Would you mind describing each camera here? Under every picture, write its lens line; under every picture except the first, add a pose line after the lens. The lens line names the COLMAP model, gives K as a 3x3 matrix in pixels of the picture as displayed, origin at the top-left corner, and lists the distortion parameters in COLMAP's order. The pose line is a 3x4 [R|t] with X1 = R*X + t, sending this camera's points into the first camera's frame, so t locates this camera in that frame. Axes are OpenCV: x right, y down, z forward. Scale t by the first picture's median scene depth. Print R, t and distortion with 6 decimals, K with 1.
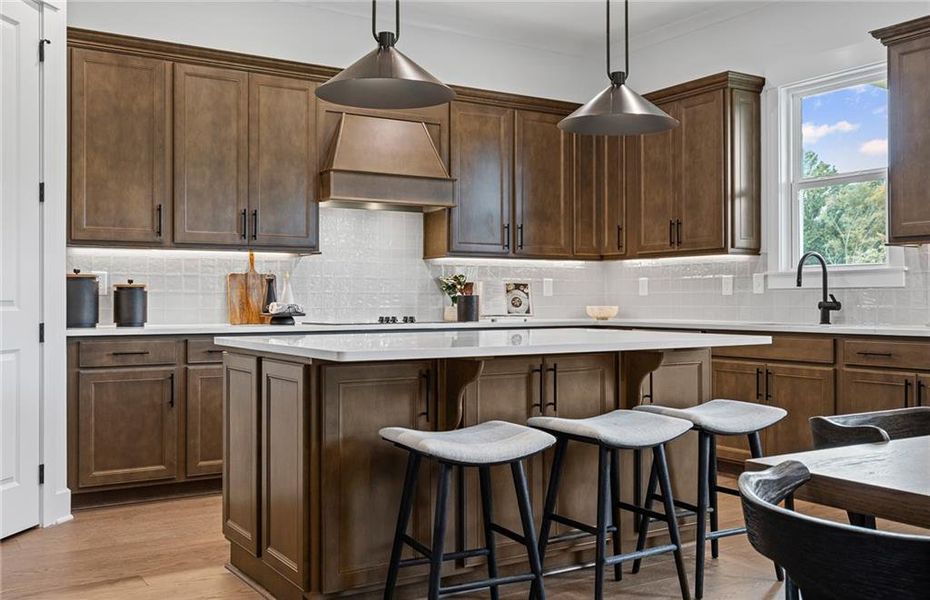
lens RADIAL K [[879.0, 0, 463.3], [0, 879.0, 293.5], [0, 0, 1]] dist [0.007579, 0.000000]
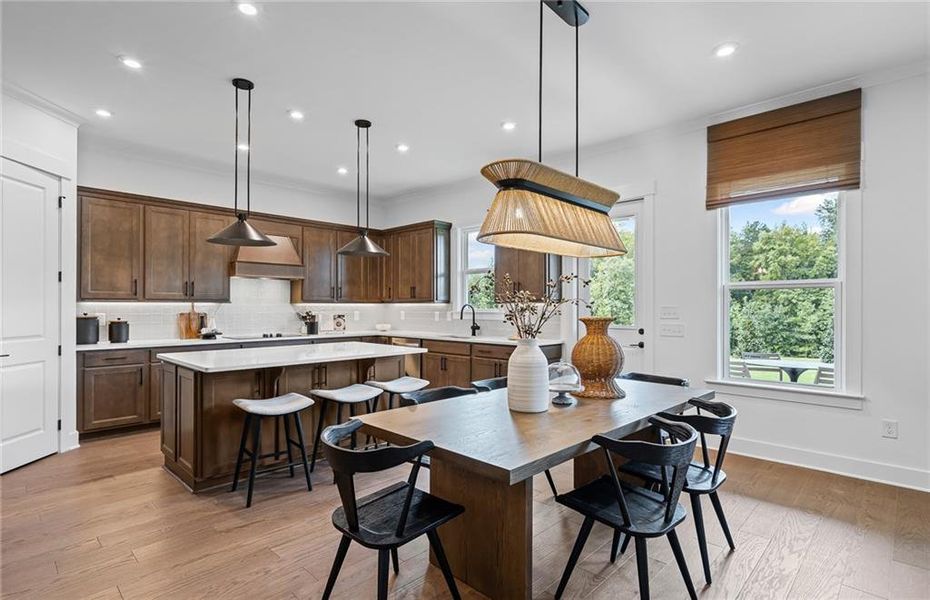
lens RADIAL K [[453.7, 0, 455.8], [0, 453.7, 305.4], [0, 0, 1]] dist [0.005826, -0.000470]
pose [[0.972173, 0.003499, 0.234238, 0.096658], [-0.004179, 0.999988, 0.002404, -0.046856], [-0.234227, -0.003316, 0.972176, -0.123479]]
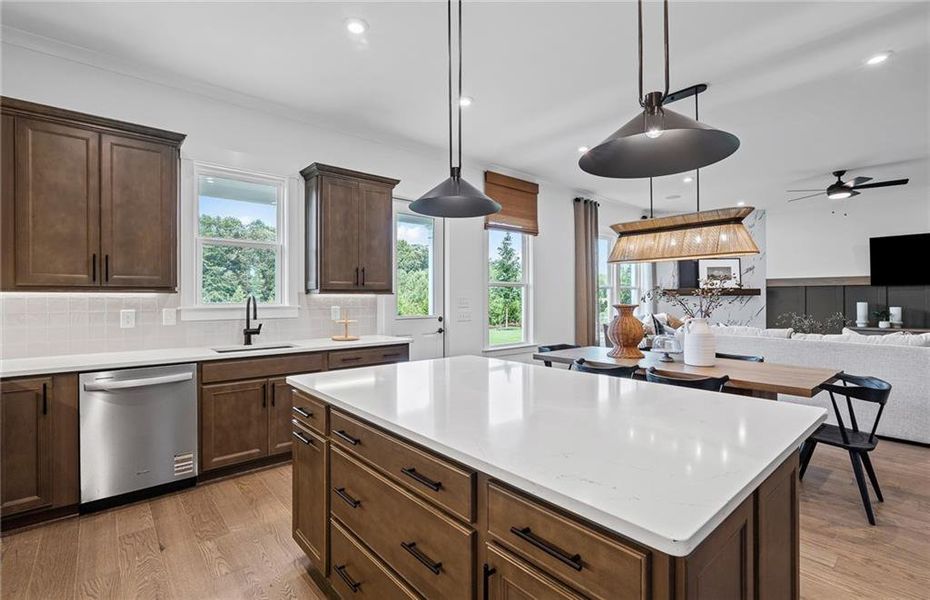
lens RADIAL K [[423.3, 0, 457.9], [0, 423.3, 302.5], [0, 0, 1]] dist [-0.004881, 0.001057]
pose [[-0.134292, -0.004686, 0.990931, -0.324342], [-0.000014, 0.999989, 0.004727, -0.037790], [-0.990942, 0.000621, -0.134290, 0.778710]]
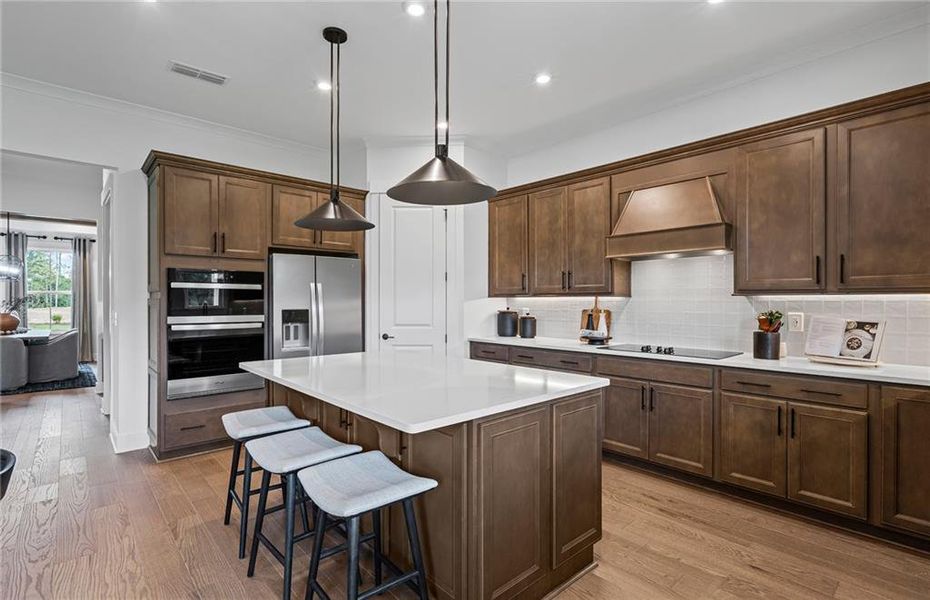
lens RADIAL K [[453.7, 0, 464.2], [0, 453.7, 300.4], [0, 0, 1]] dist [0.005826, -0.000470]
pose [[0.171460, 0.000892, -0.985191, 0.540681], [0.007804, 0.999967, 0.002264, -0.045372], [0.985160, -0.008077, 0.171447, 0.677104]]
